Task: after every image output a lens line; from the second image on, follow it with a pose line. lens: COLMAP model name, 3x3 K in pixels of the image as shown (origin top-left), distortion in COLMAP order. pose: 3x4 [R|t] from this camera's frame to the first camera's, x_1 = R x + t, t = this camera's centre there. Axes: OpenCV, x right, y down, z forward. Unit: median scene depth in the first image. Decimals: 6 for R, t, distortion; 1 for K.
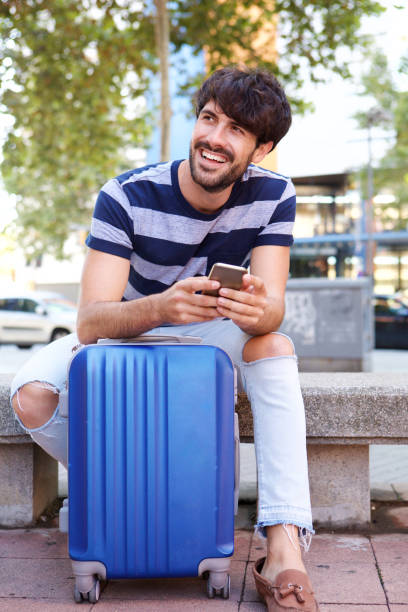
lens RADIAL K [[2108.1, 0, 204.0], [0, 2108.1, 306.0], [0, 0, 1]] dist [1.645377, -0.791089]
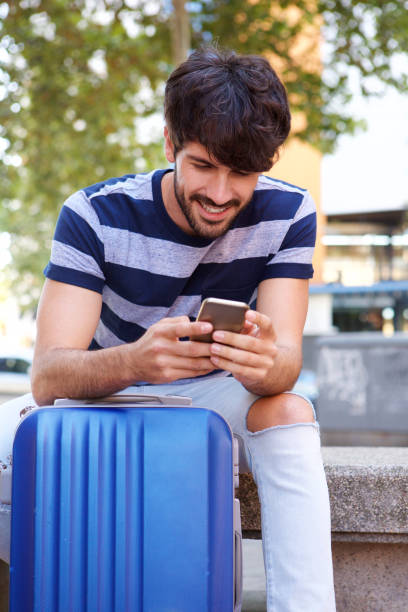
lens RADIAL K [[2108.1, 0, 204.0], [0, 2108.1, 306.0], [0, 0, 1]] dist [1.645377, -0.791089]
pose [[0.998904, 0.003751, -0.046660, 0.036556], [-0.005509, 0.999278, -0.037595, 0.009865], [0.046485, 0.037810, 0.998203, 0.221363]]
